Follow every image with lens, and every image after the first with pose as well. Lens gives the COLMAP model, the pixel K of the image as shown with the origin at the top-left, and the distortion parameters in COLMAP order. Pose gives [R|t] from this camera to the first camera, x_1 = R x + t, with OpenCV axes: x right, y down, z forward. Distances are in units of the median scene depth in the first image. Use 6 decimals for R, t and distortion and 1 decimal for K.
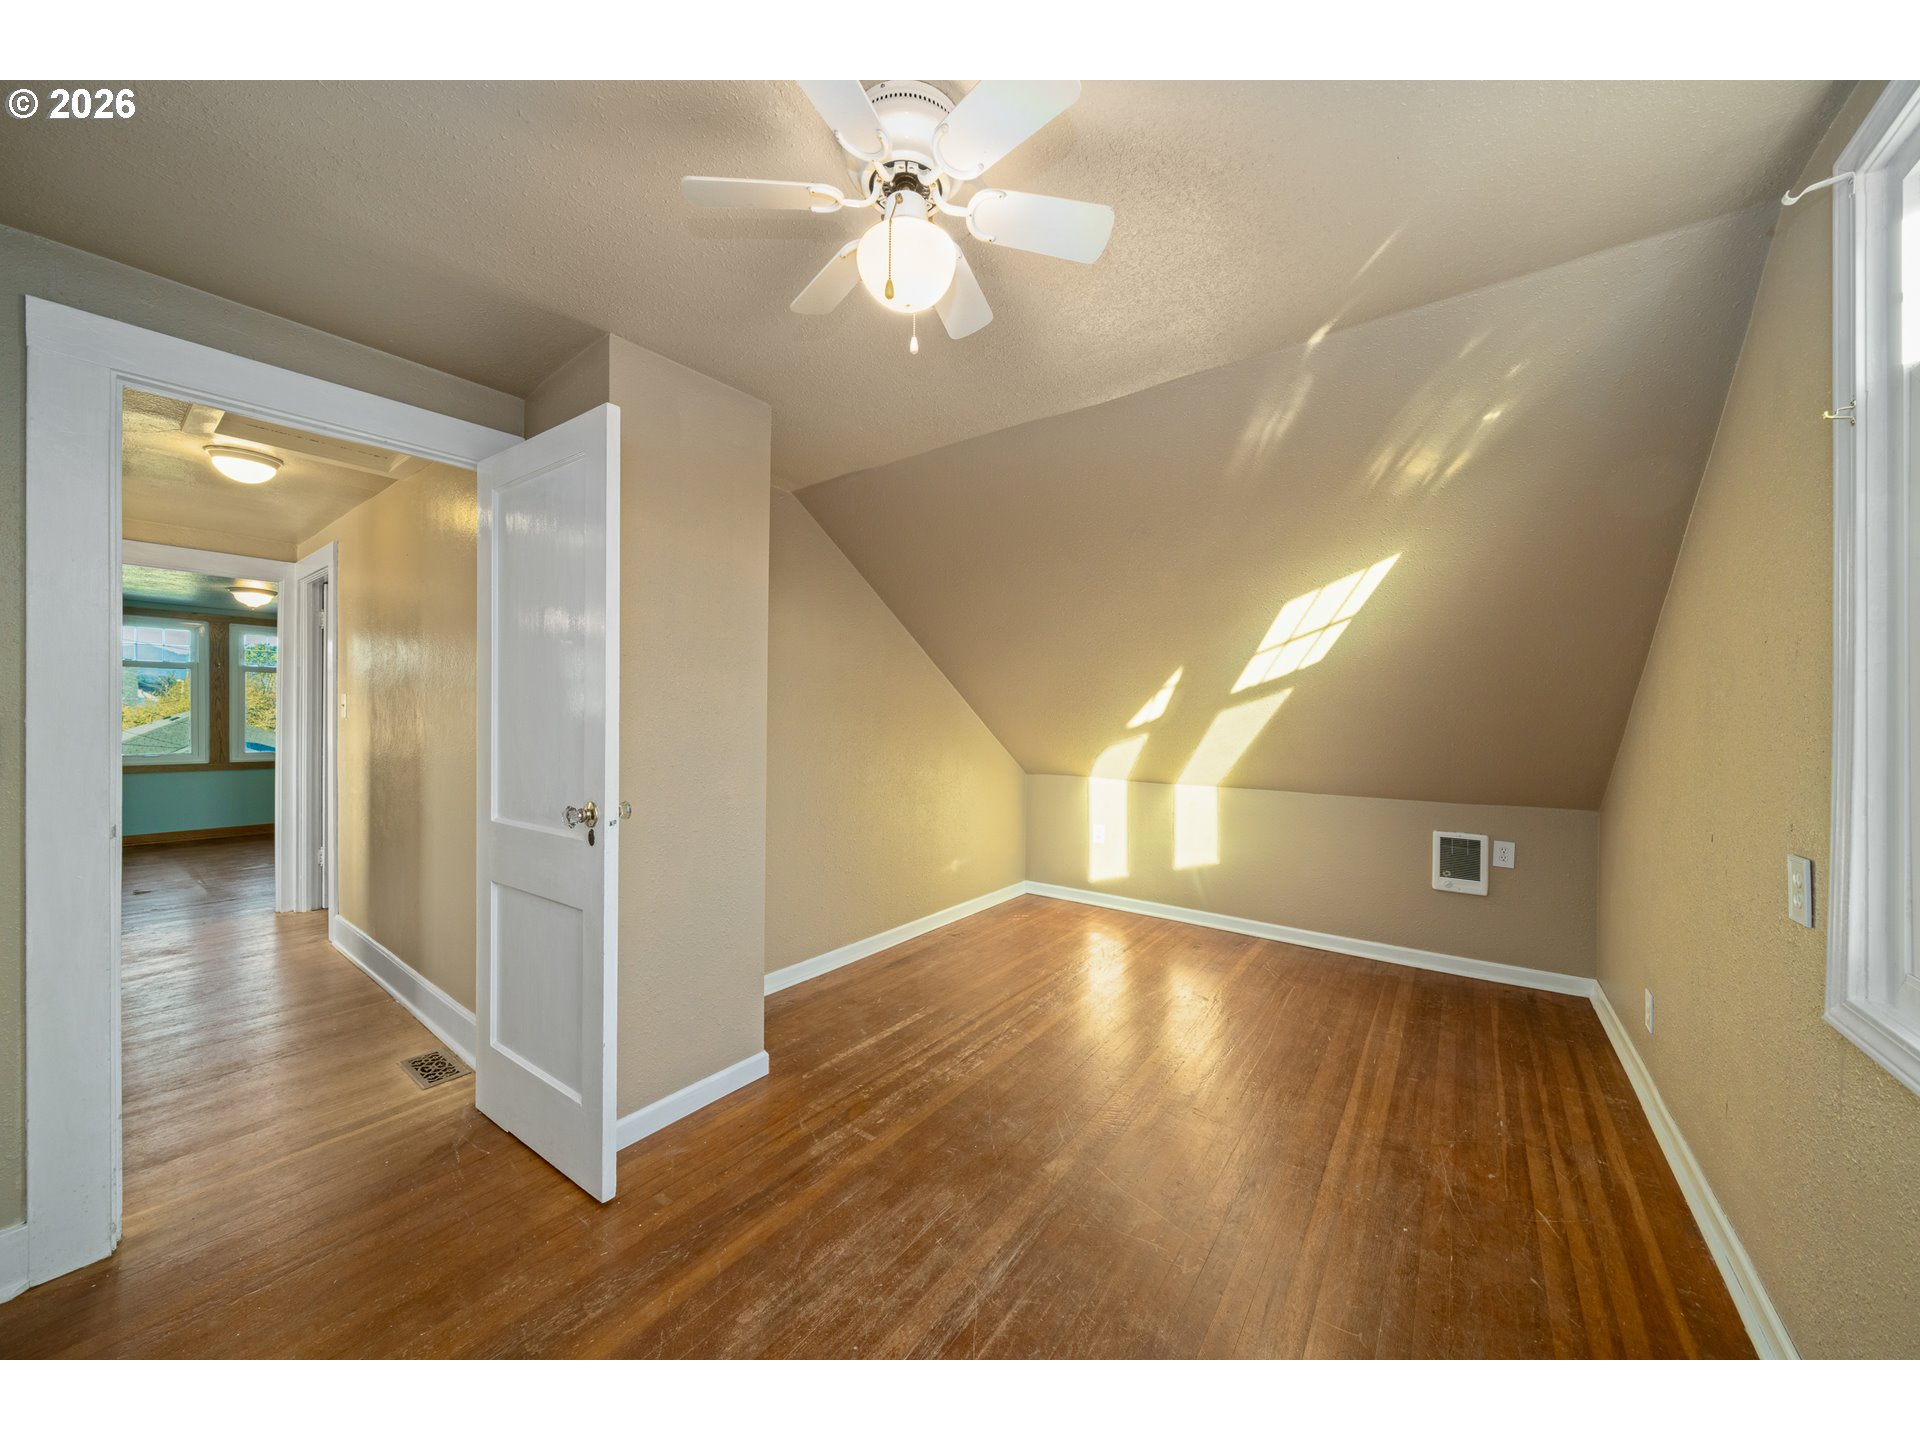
lens RADIAL K [[693.6, 0, 952.3], [0, 693.6, 723.3], [0, 0, 1]] dist [0.002971, 0.000118]
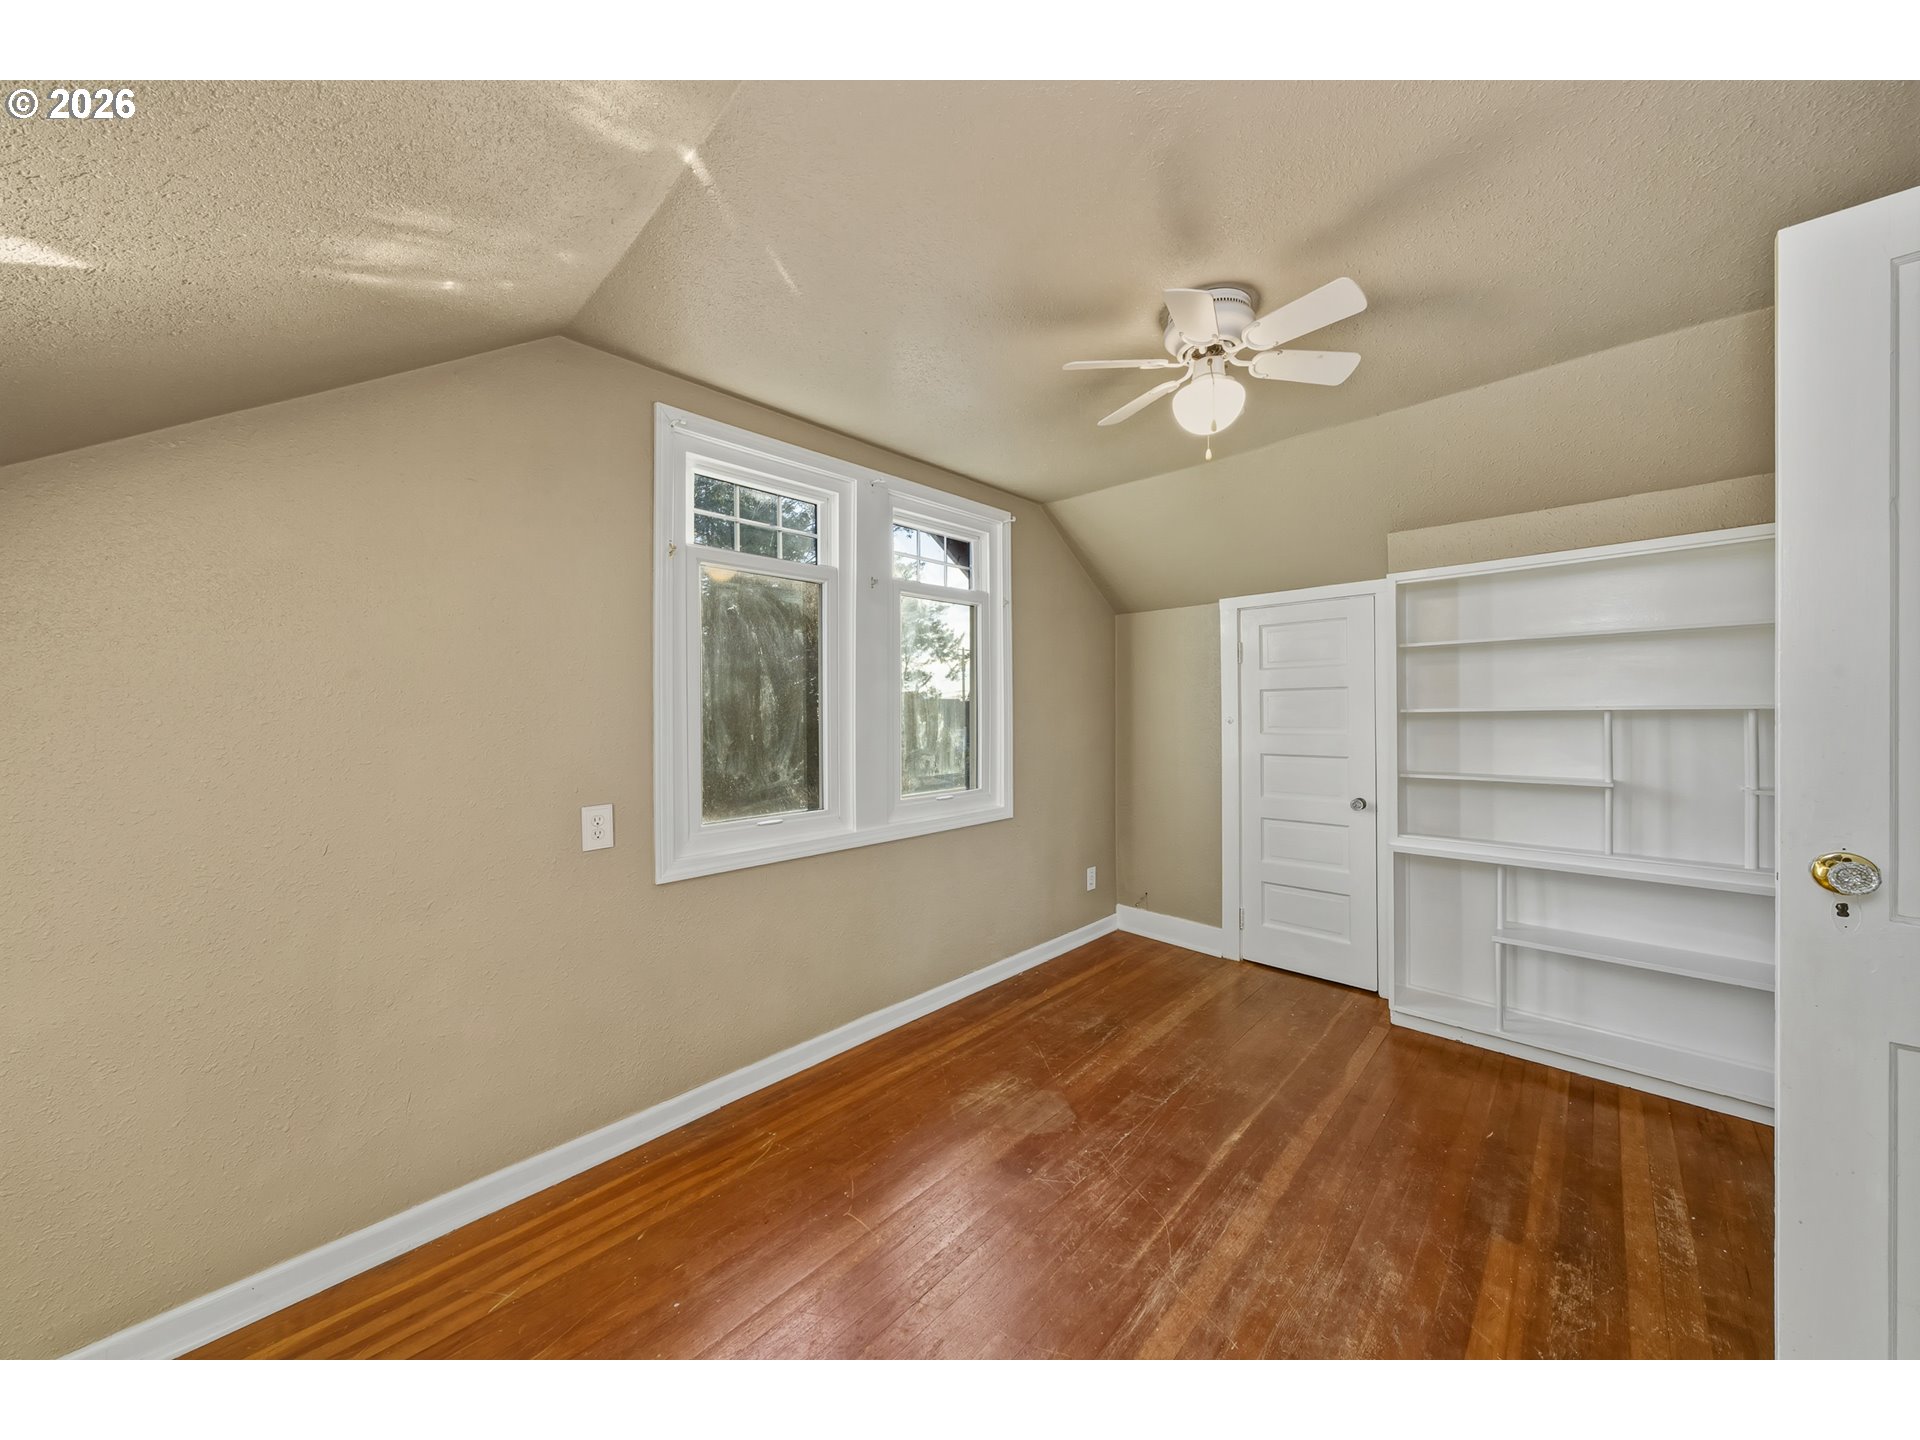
lens RADIAL K [[693.6, 0, 952.3], [0, 693.6, 723.3], [0, 0, 1]] dist [0.002971, 0.000118]
pose [[-0.992276, -0.001834, 0.124037, 0.233120], [0.000536, 0.999818, 0.019073, -0.010704], [-0.124050, 0.018992, -0.992094, 2.040408]]
